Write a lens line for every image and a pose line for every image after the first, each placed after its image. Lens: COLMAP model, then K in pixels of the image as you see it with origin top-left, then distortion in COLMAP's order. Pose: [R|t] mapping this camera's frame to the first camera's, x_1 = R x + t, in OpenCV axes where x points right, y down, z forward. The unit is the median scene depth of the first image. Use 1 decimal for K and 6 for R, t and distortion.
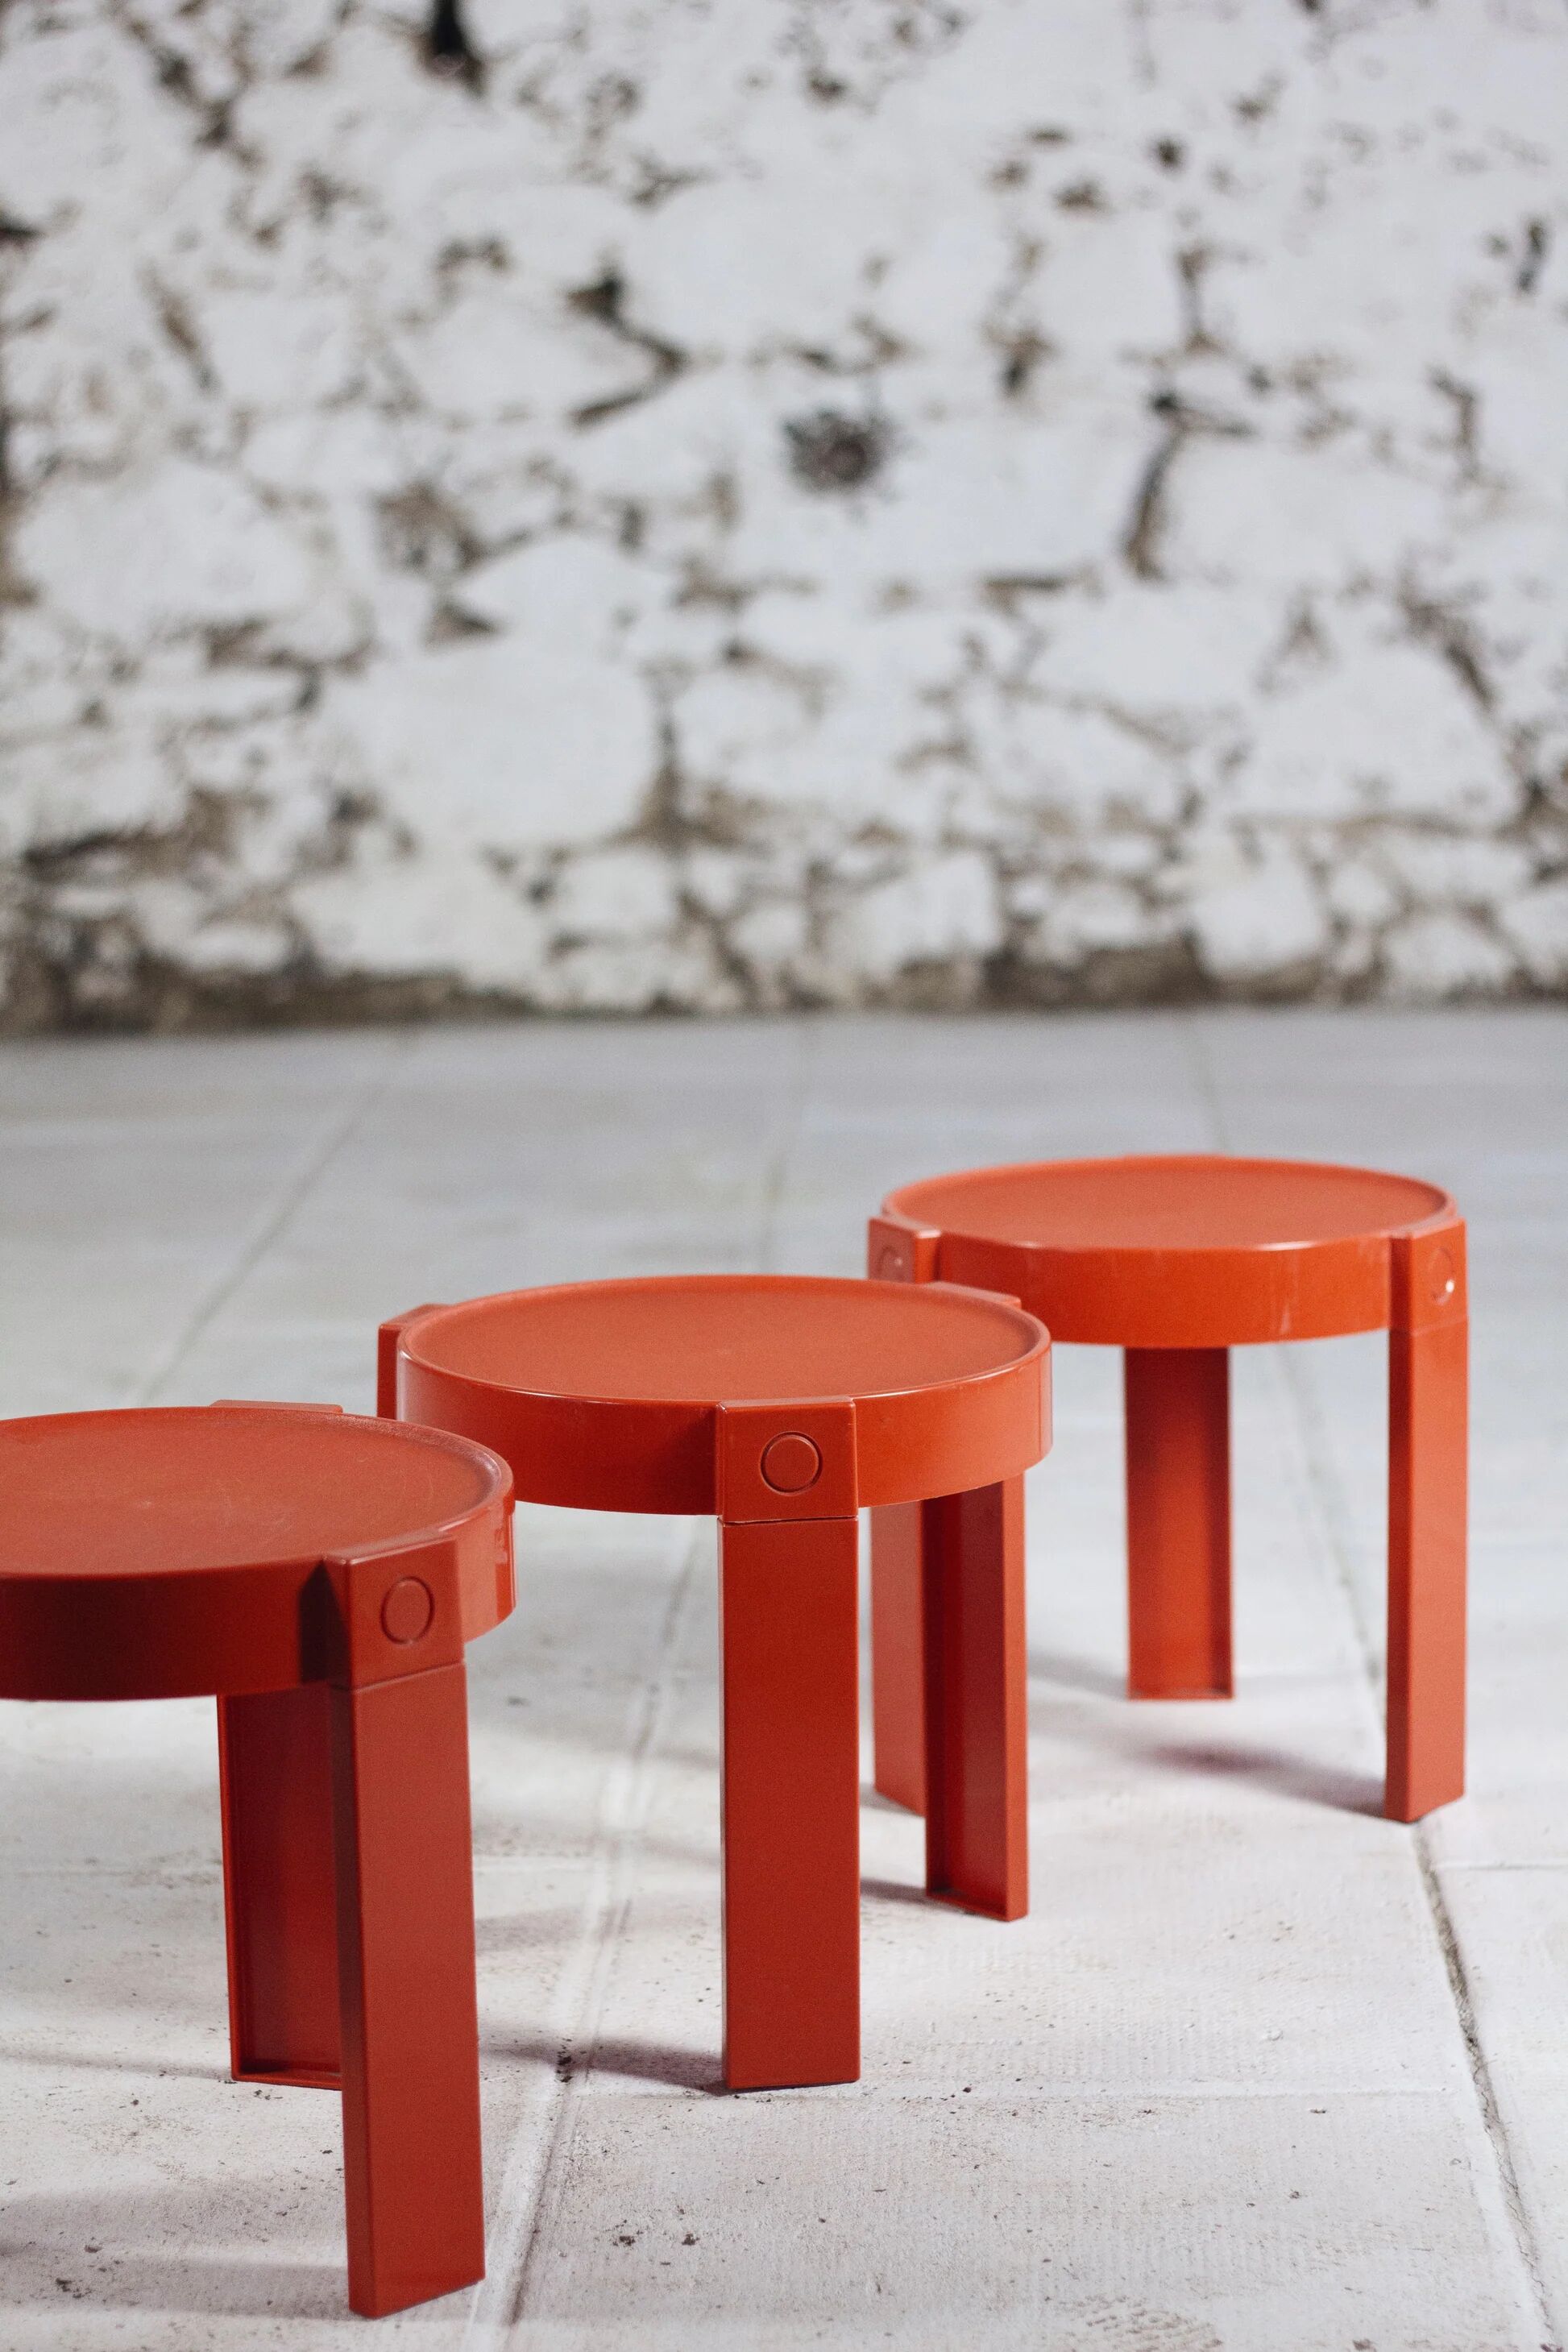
lens RADIAL K [[5672.7, 0, 794.6], [0, 5672.7, 1222.5], [0, 0, 1]] dist [-0.105319, 0.000000]
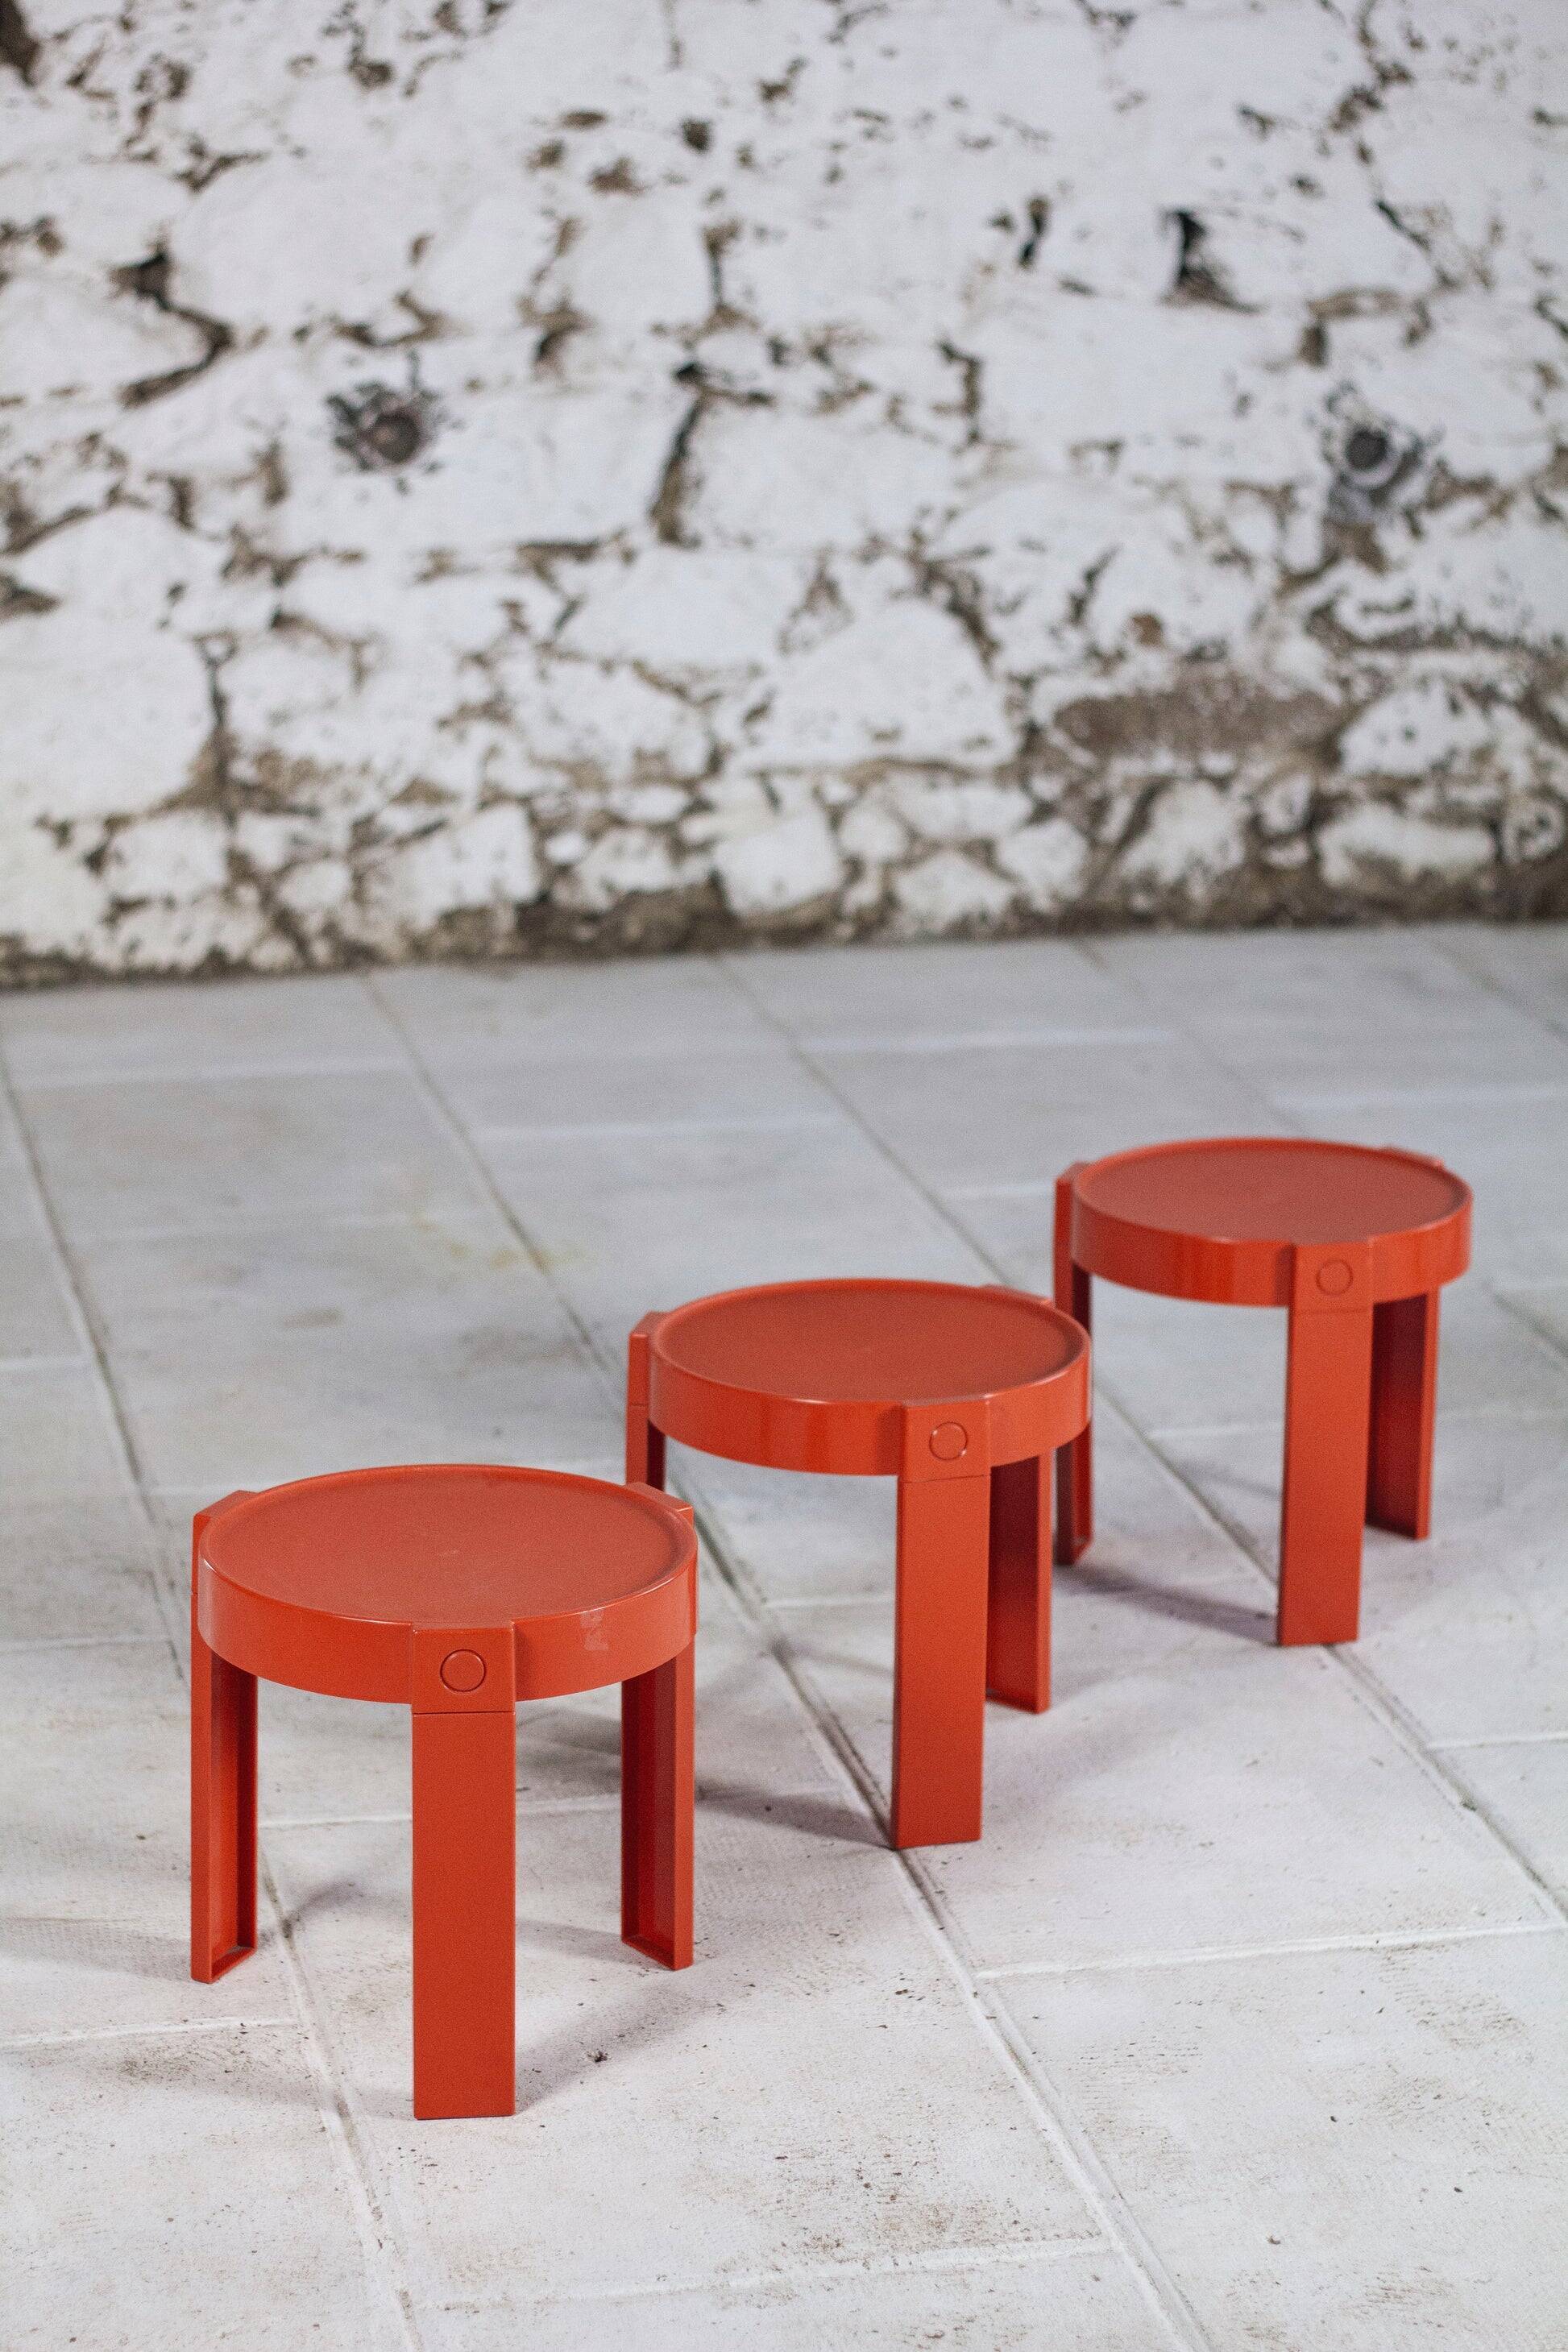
lens RADIAL K [[5672.7, 0, 821.8], [0, 5672.7, 1188.5], [0, 0, 1]] dist [-0.105319, 0.000000]
pose [[0.969539, -0.043326, 0.241074, -0.167848], [0.019580, 0.994791, 0.100037, -0.099294], [-0.244153, -0.092270, 0.965337, -0.022952]]
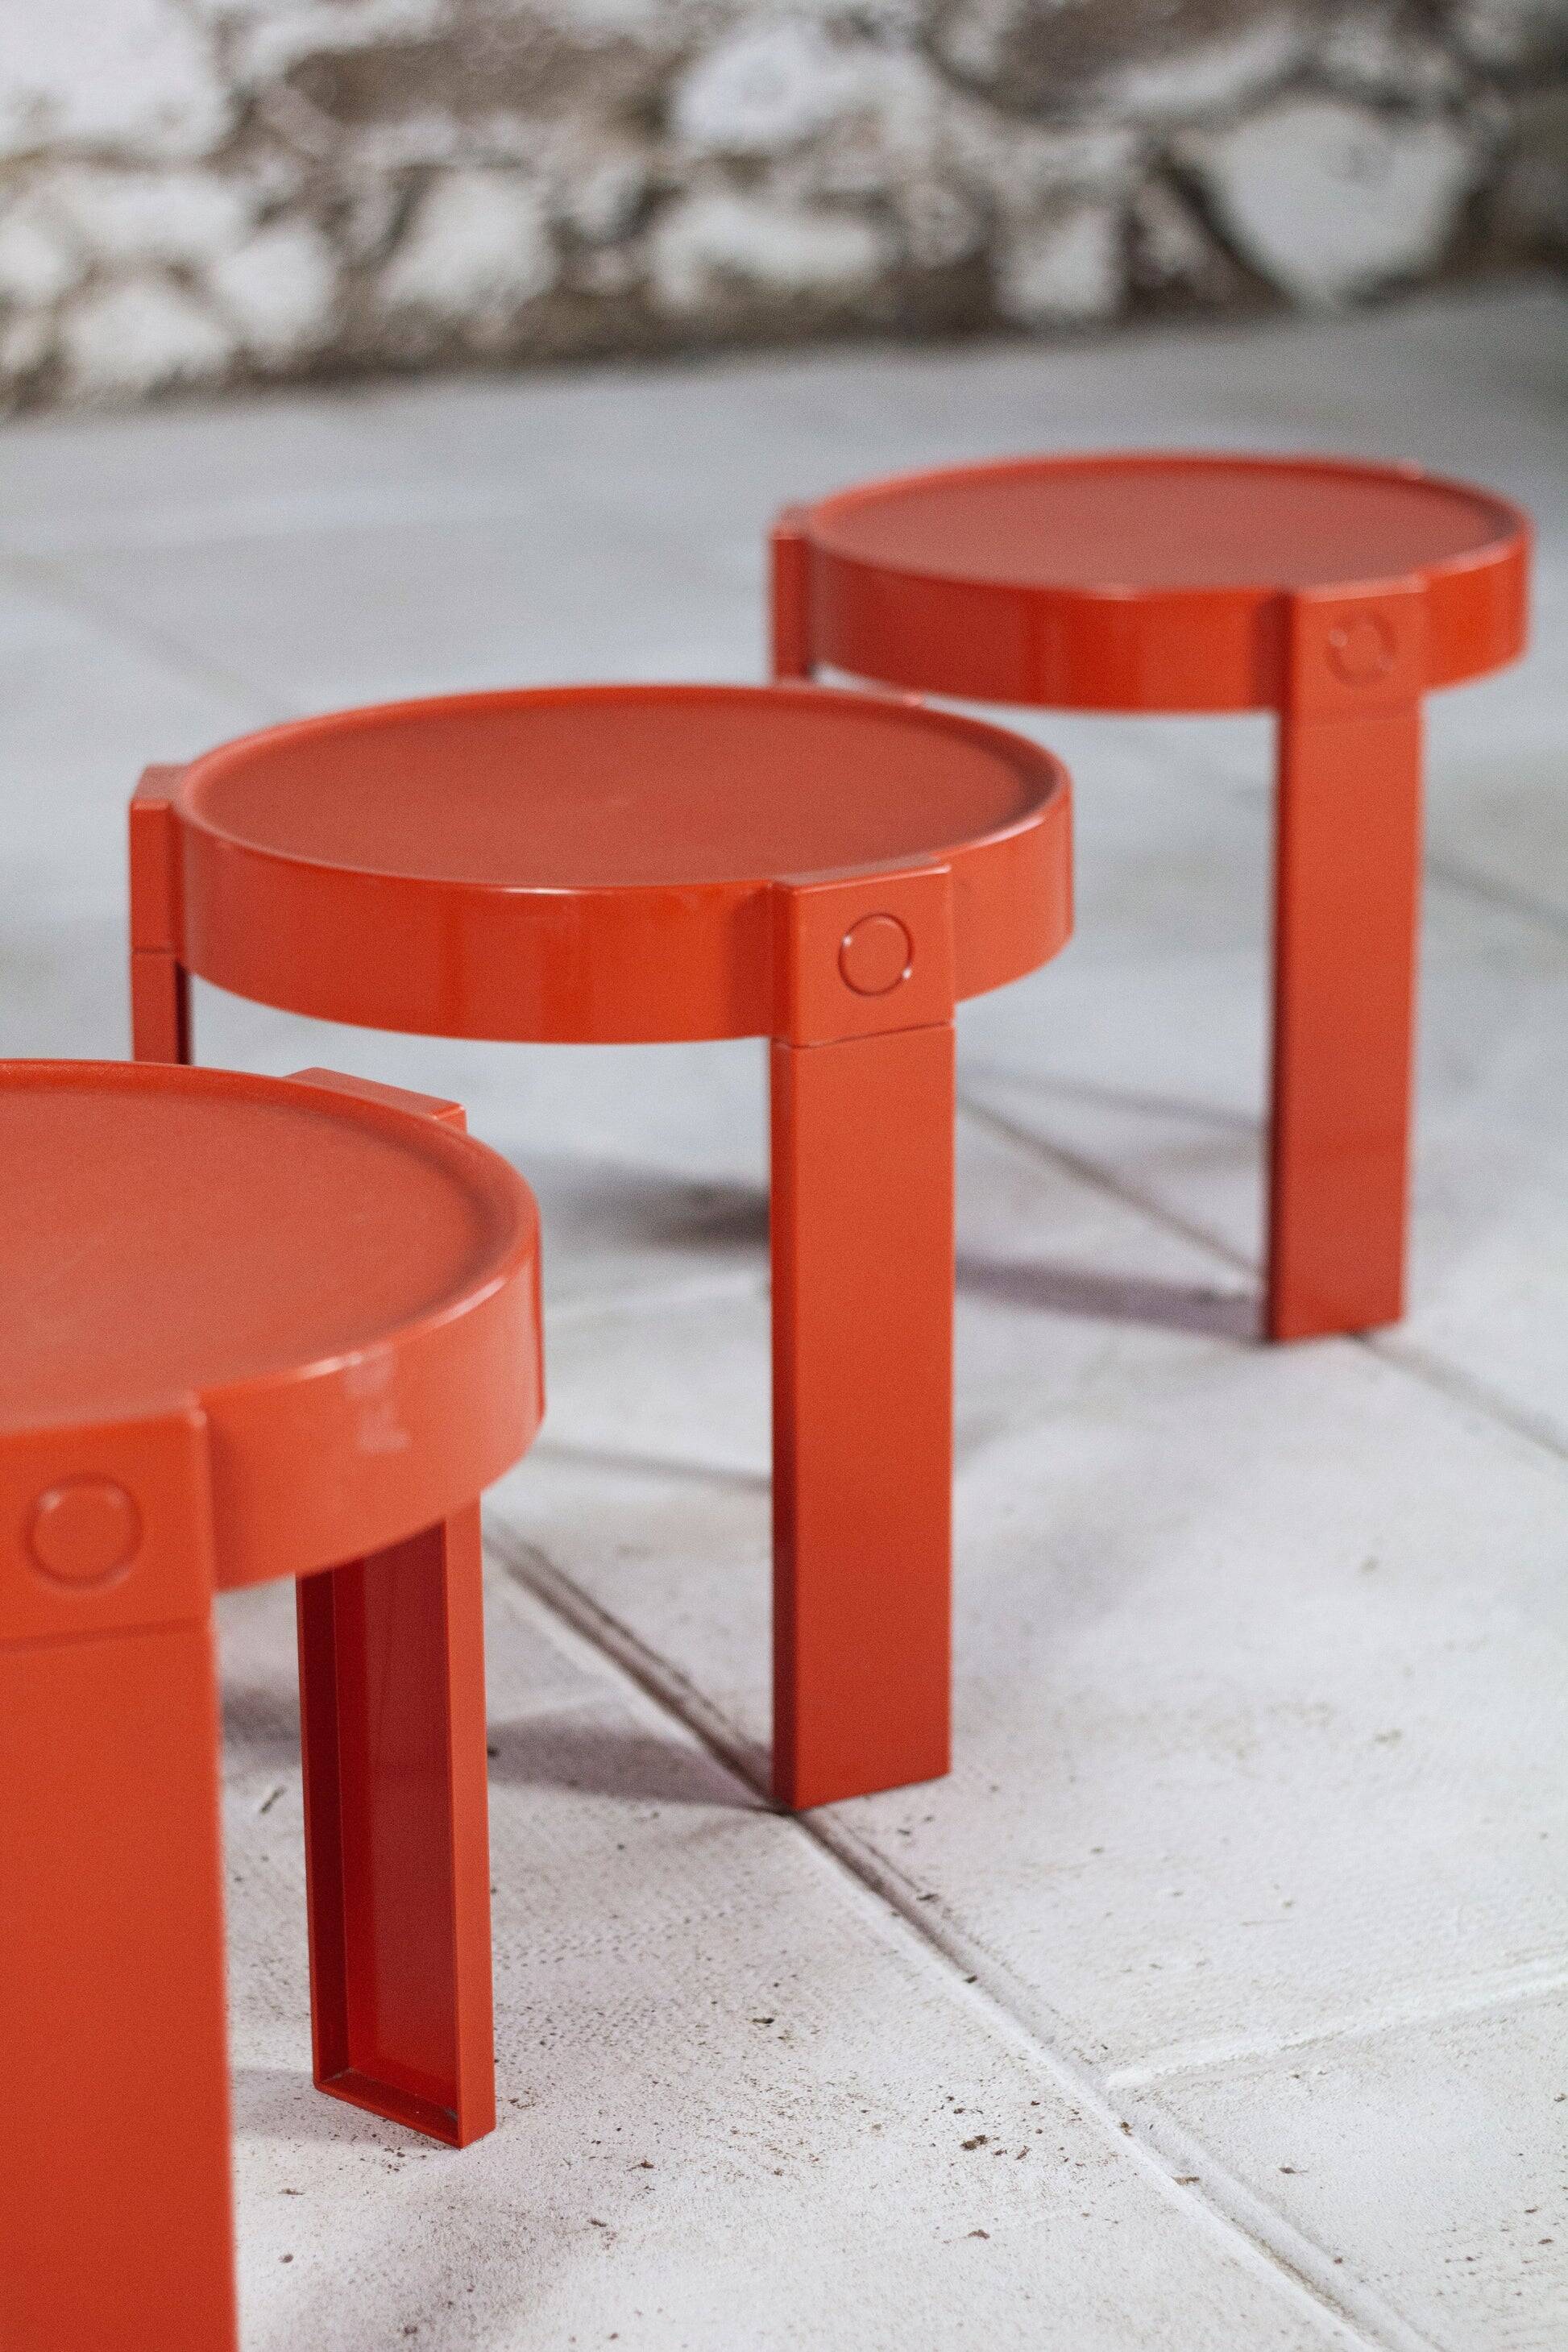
lens RADIAL K [[5672.7, 0, 803.7], [0, 5672.7, 1166.1], [0, 0, 1]] dist [-0.105319, 0.000000]
pose [[0.892702, -0.128044, 0.432074, -0.138295], [0.071026, 0.986778, 0.145683, -0.042082], [-0.445015, -0.099363, 0.889994, 0.306751]]
